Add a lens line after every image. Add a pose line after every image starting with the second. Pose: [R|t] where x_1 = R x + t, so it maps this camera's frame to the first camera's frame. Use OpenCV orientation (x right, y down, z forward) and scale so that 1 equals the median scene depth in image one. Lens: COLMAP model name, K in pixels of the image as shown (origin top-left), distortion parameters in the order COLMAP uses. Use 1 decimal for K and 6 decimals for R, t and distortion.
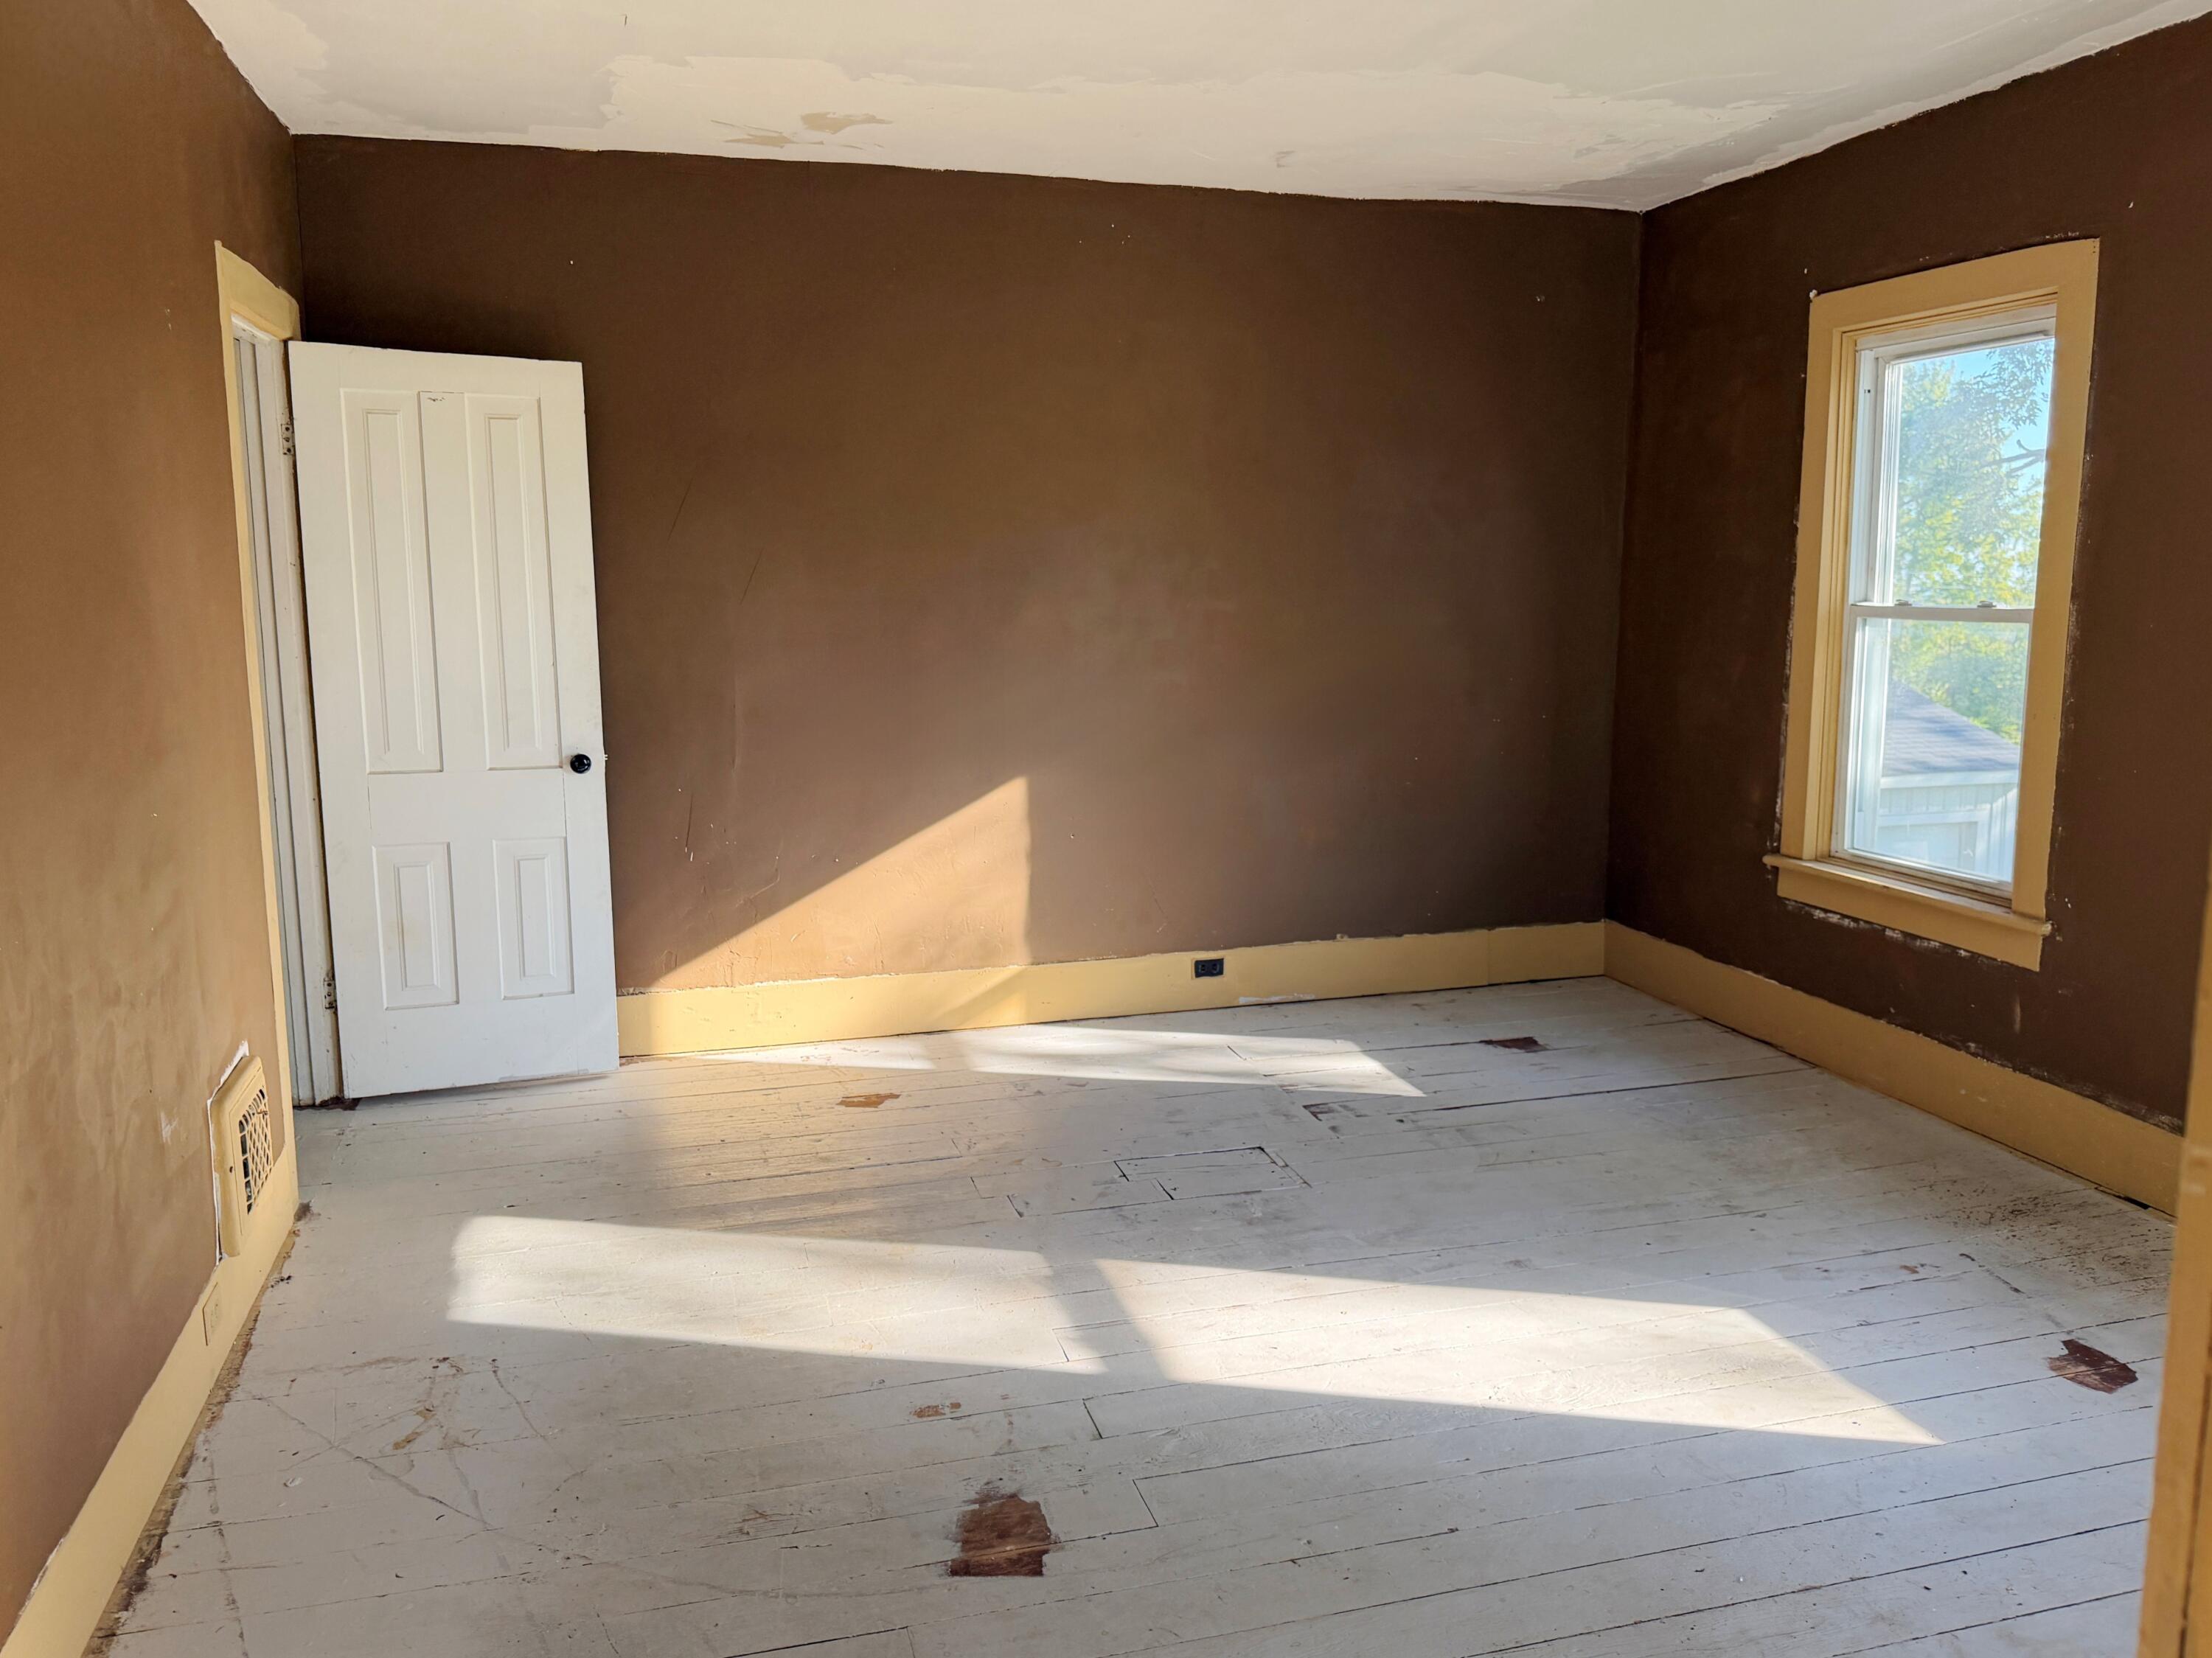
lens RADIAL K [[1644.1, 0, 1105.4], [0, 1644.1, 824.0], [0, 0, 1]] dist [-0.013432, -0.005022]
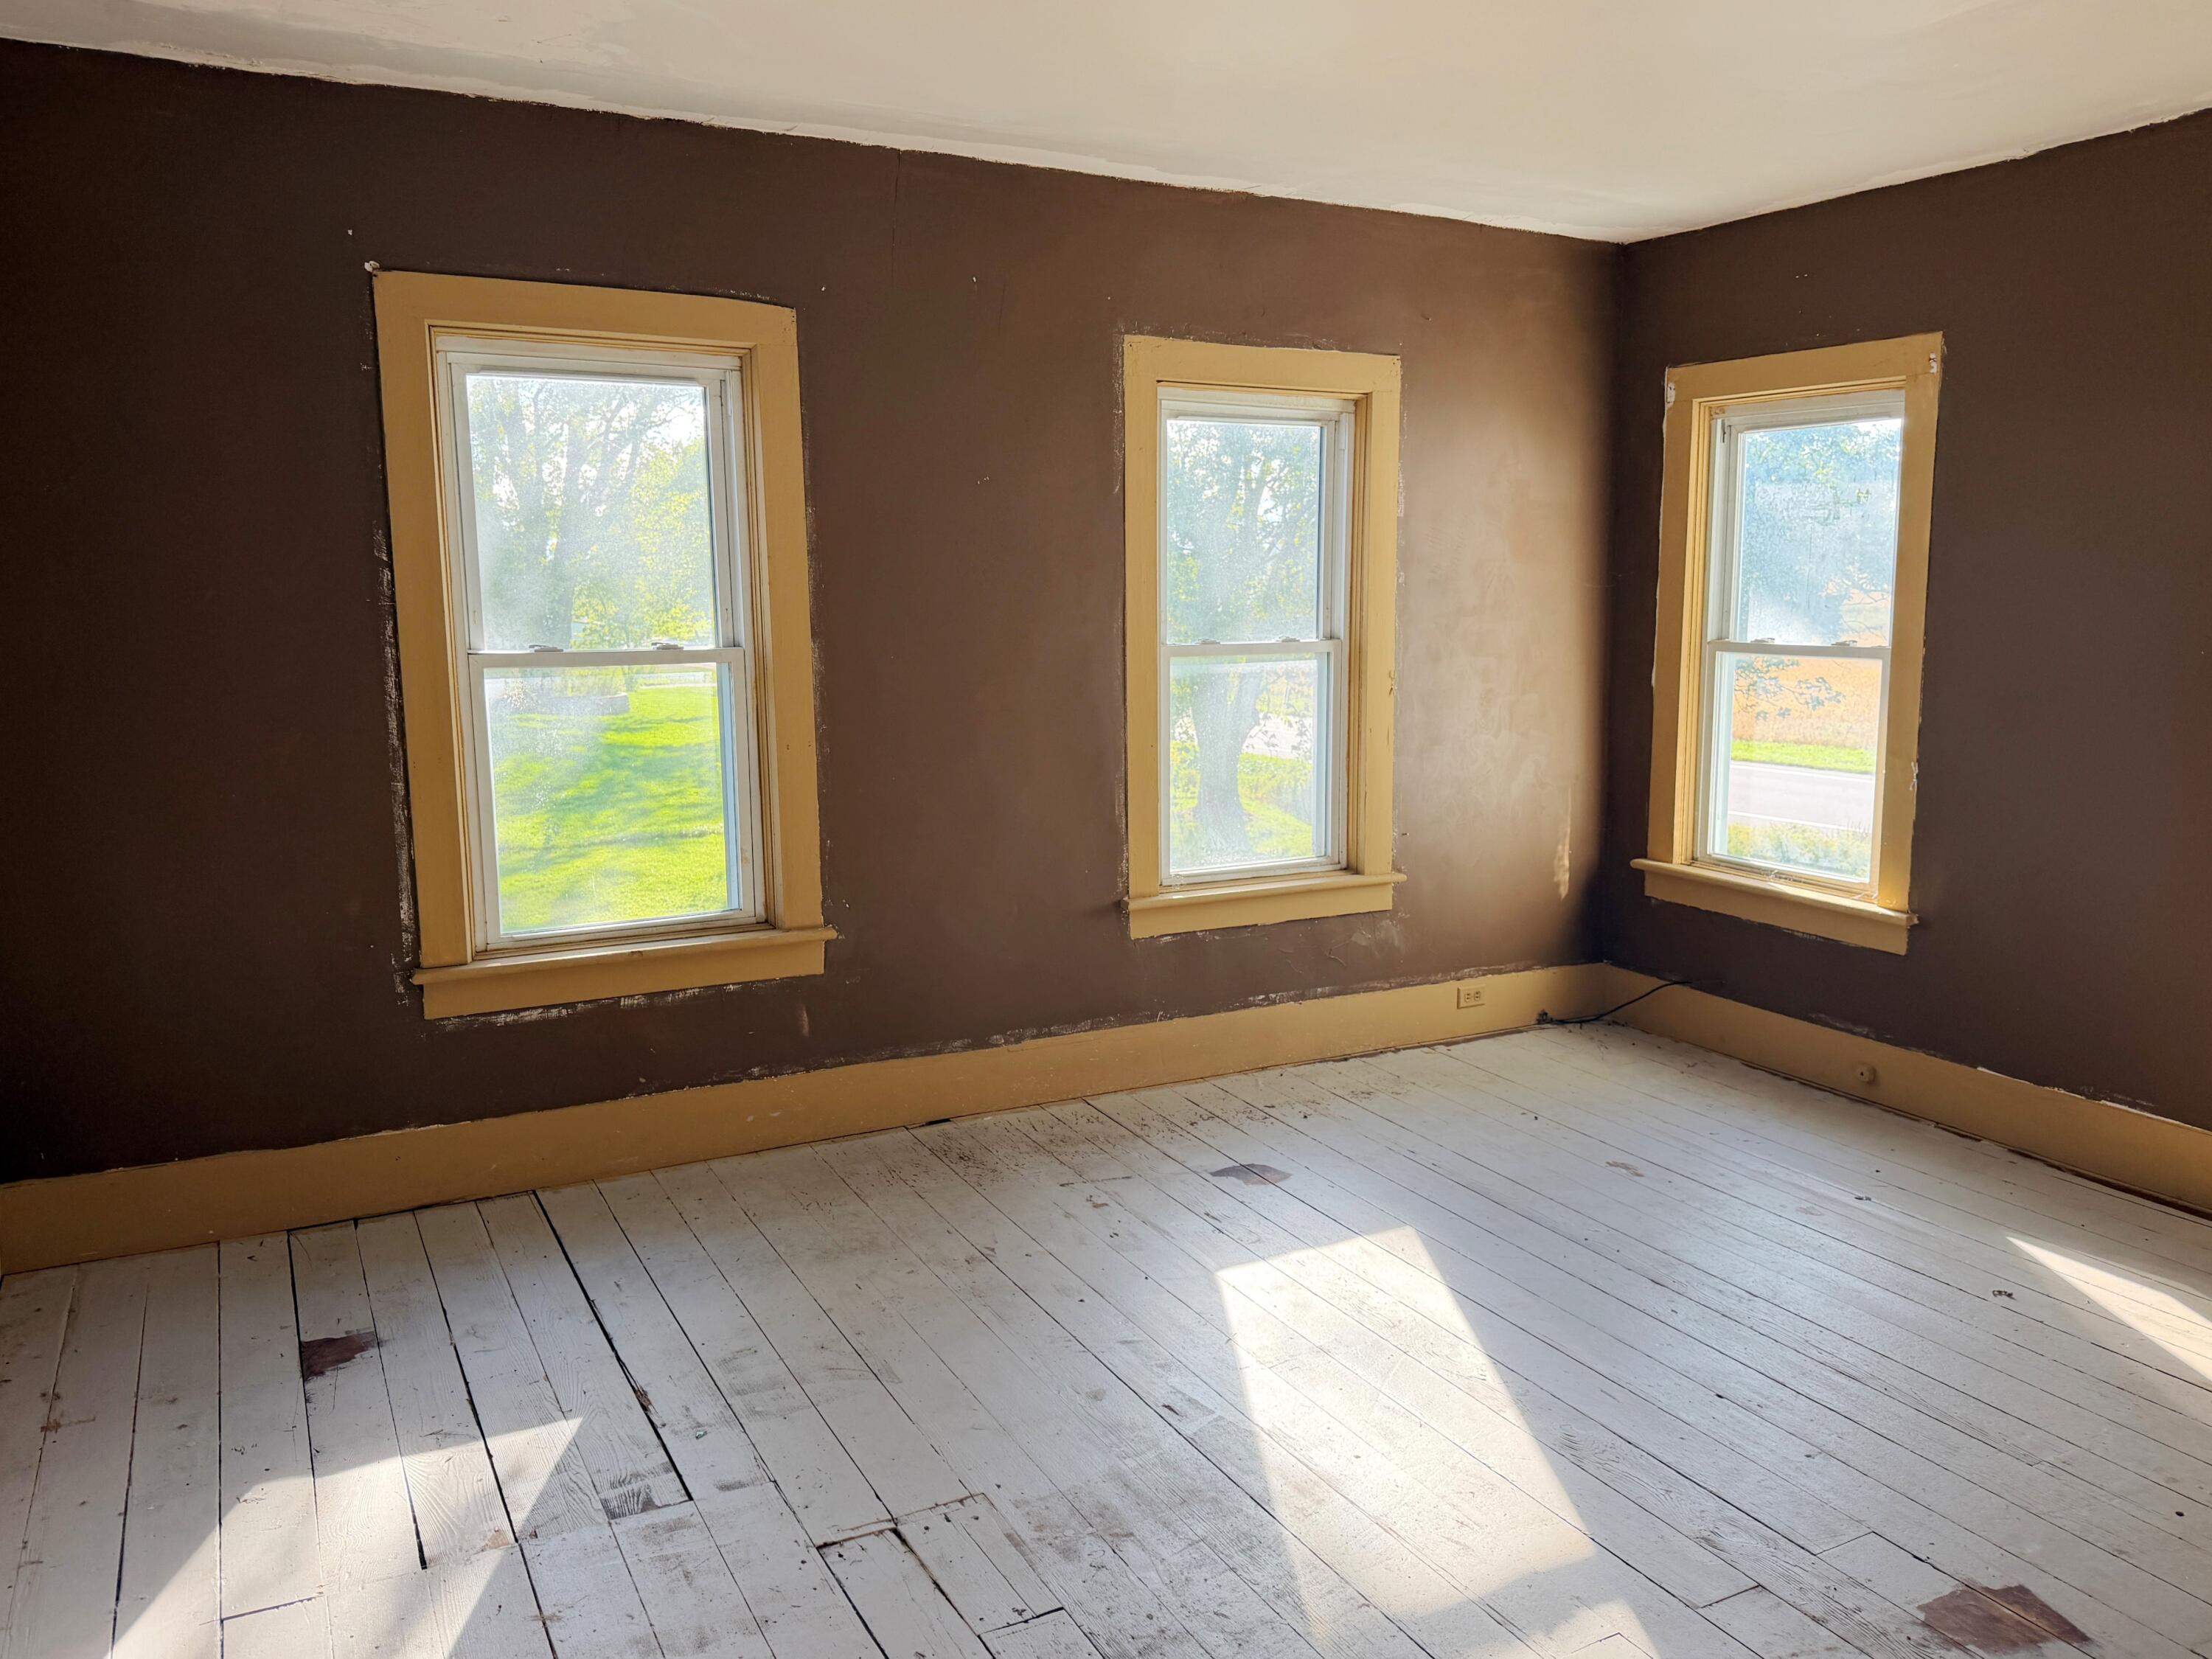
lens RADIAL K [[1582.9, 0, 1100.2], [0, 1582.9, 818.7], [0, 0, 1]] dist [0.103164, -0.167978]
pose [[-0.195879, -0.132522, 0.971632, -0.459301], [0.159805, 0.973268, 0.164961, -0.146880], [-0.967519, 0.187584, -0.169465, 0.907013]]
